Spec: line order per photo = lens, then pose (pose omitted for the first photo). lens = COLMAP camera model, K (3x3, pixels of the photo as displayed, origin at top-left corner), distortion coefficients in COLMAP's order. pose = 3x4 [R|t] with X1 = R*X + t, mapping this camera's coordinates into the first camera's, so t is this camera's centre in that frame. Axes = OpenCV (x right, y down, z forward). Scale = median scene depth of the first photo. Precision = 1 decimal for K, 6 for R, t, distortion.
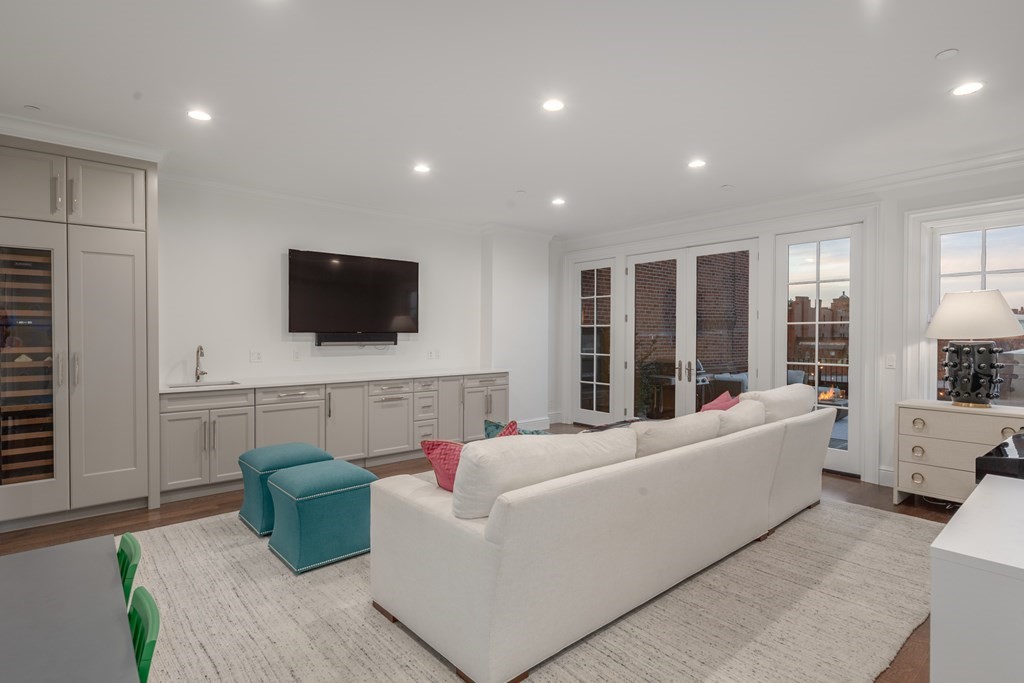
lens RADIAL K [[513.2, 0, 513.8], [0, 513.2, 339.4], [0, 0, 1]] dist [0.004591, 0.000701]
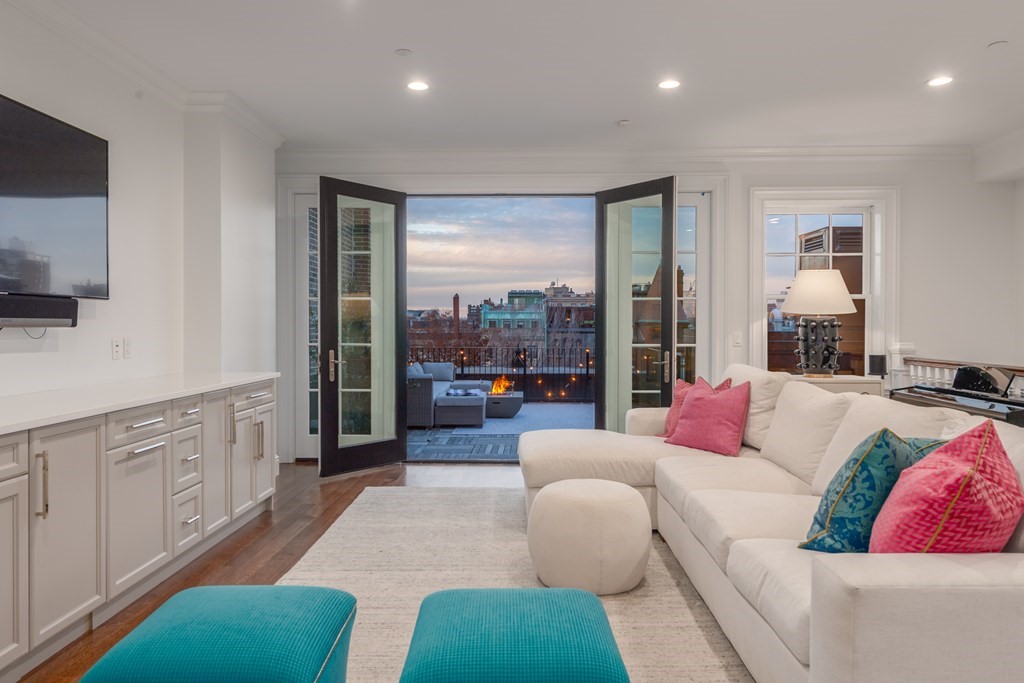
lens RADIAL K [[692.4, 0, 518.5], [0, 692.4, 343.2], [0, 0, 1]] dist [-0.003437, -0.000884]
pose [[0.660577, -0.021004, 0.750465, -0.497239], [0.009504, 0.999762, 0.019616, 0.019888], [-0.750698, -0.005826, 0.660619, 0.420394]]
